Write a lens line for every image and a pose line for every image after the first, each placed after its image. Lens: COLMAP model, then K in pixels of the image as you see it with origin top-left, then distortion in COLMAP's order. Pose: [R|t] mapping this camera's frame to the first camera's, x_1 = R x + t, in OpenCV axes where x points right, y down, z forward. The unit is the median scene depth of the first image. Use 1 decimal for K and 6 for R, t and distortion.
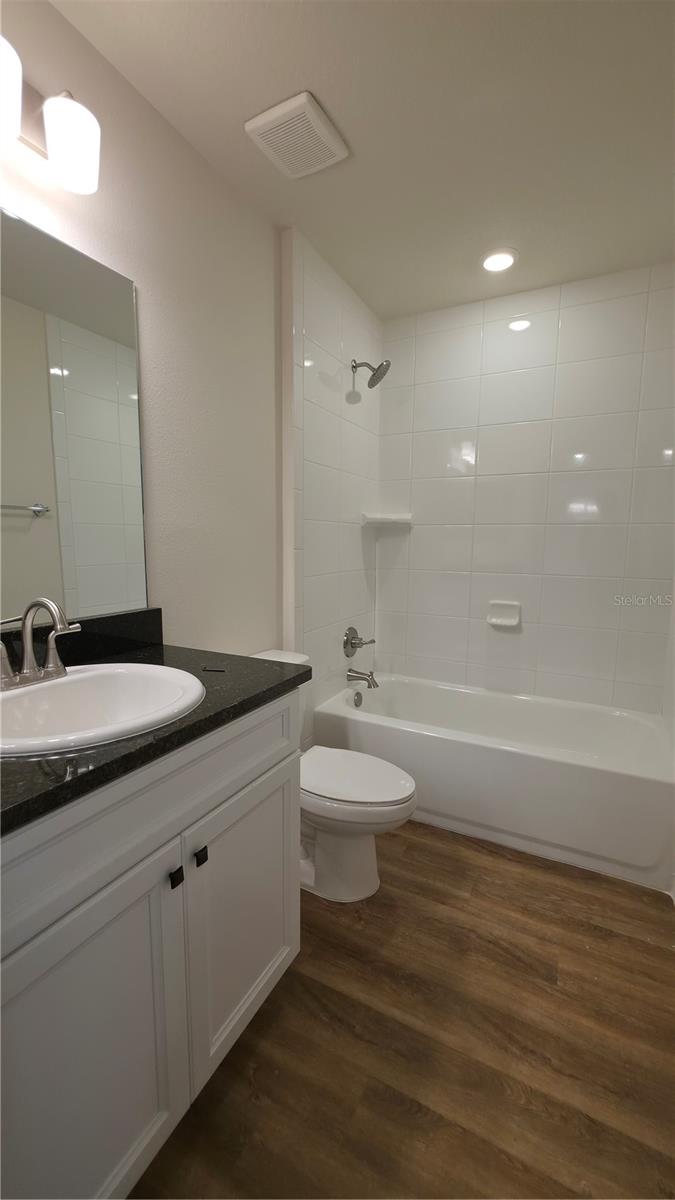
lens RADIAL K [[485.5, 0, 338.1], [0, 485.5, 600.6], [0, 0, 1]] dist [-0.001551, 0.001766]
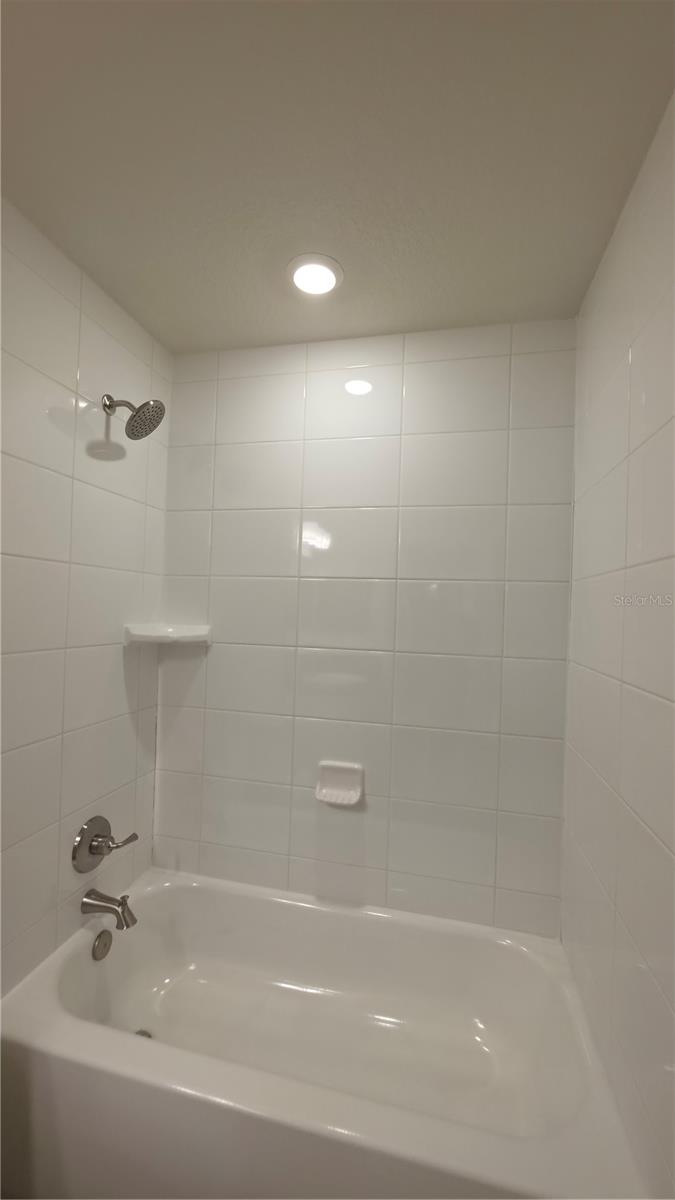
lens RADIAL K [[485.5, 0, 338.4], [0, 485.5, 599.5], [0, 0, 1]] dist [-0.001551, 0.001766]
pose [[0.968209, 0.028021, 0.248570, 0.163814], [0.008465, 0.989467, -0.144512, -0.122440], [-0.250001, 0.142021, 0.957773, 0.321793]]
